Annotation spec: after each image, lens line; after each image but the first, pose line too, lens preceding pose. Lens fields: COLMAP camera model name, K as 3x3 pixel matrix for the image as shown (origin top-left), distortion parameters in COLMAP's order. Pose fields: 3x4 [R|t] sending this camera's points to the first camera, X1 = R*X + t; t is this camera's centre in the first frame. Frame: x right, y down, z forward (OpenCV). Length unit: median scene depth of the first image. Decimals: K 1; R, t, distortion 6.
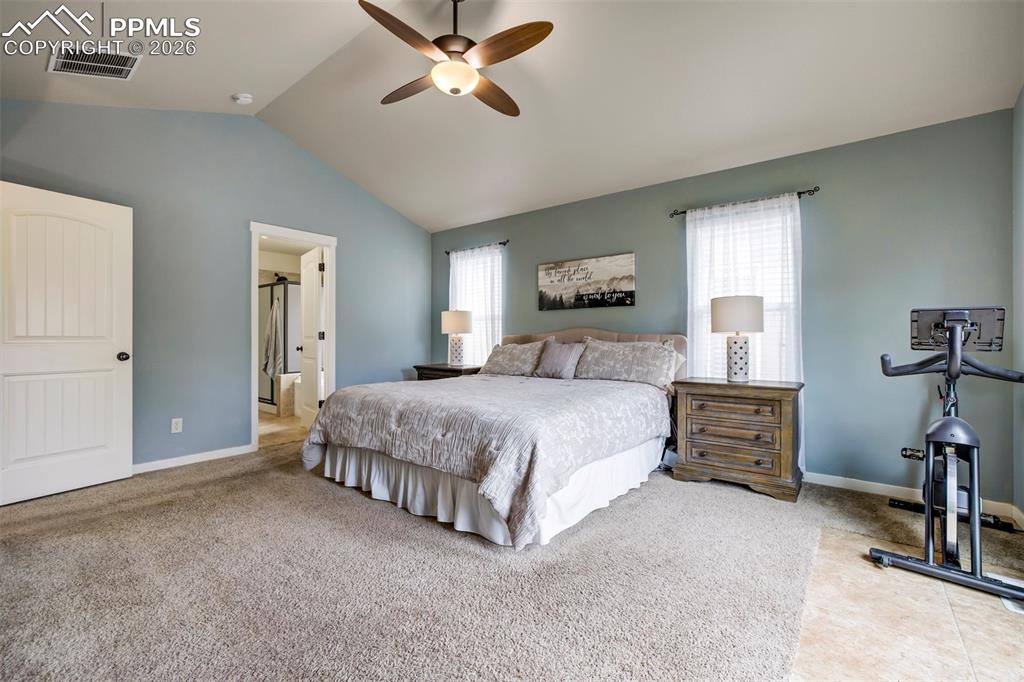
lens RADIAL K [[438.0, 0, 518.2], [0, 438.0, 343.7], [0, 0, 1]] dist [-0.015606, 0.000849]
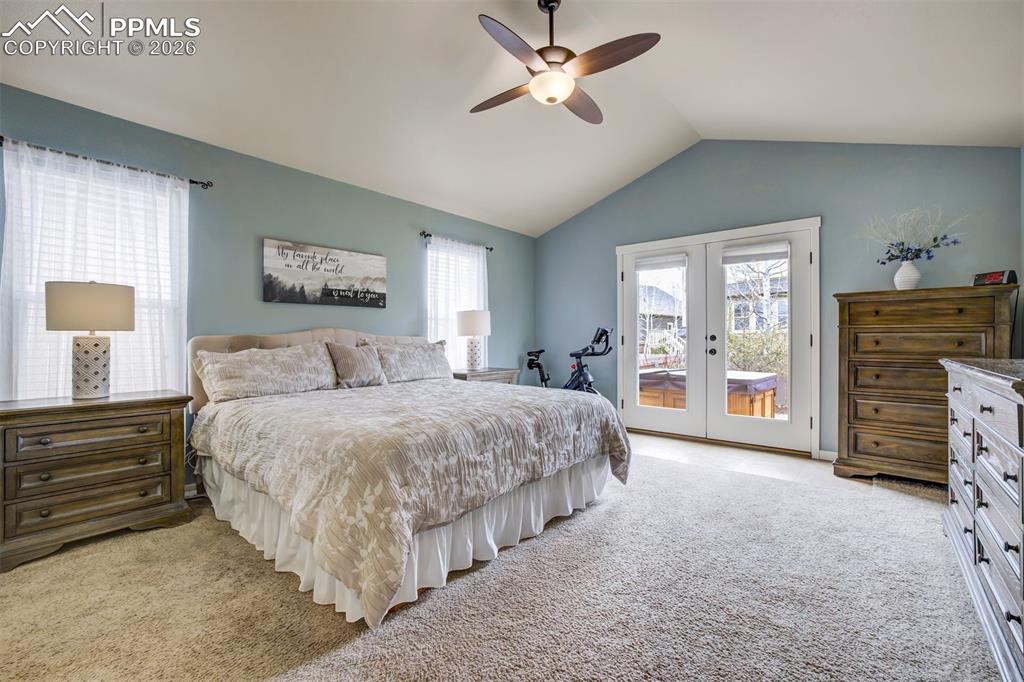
lens RADIAL K [[438.0, 0, 514.4], [0, 438.0, 340.4], [0, 0, 1]] dist [-0.015606, 0.000849]
pose [[0.036614, -0.006441, 0.999309, -0.715529], [0.011975, 0.999910, 0.006006, -0.012790], [-0.999258, 0.011747, 0.036688, 0.627836]]
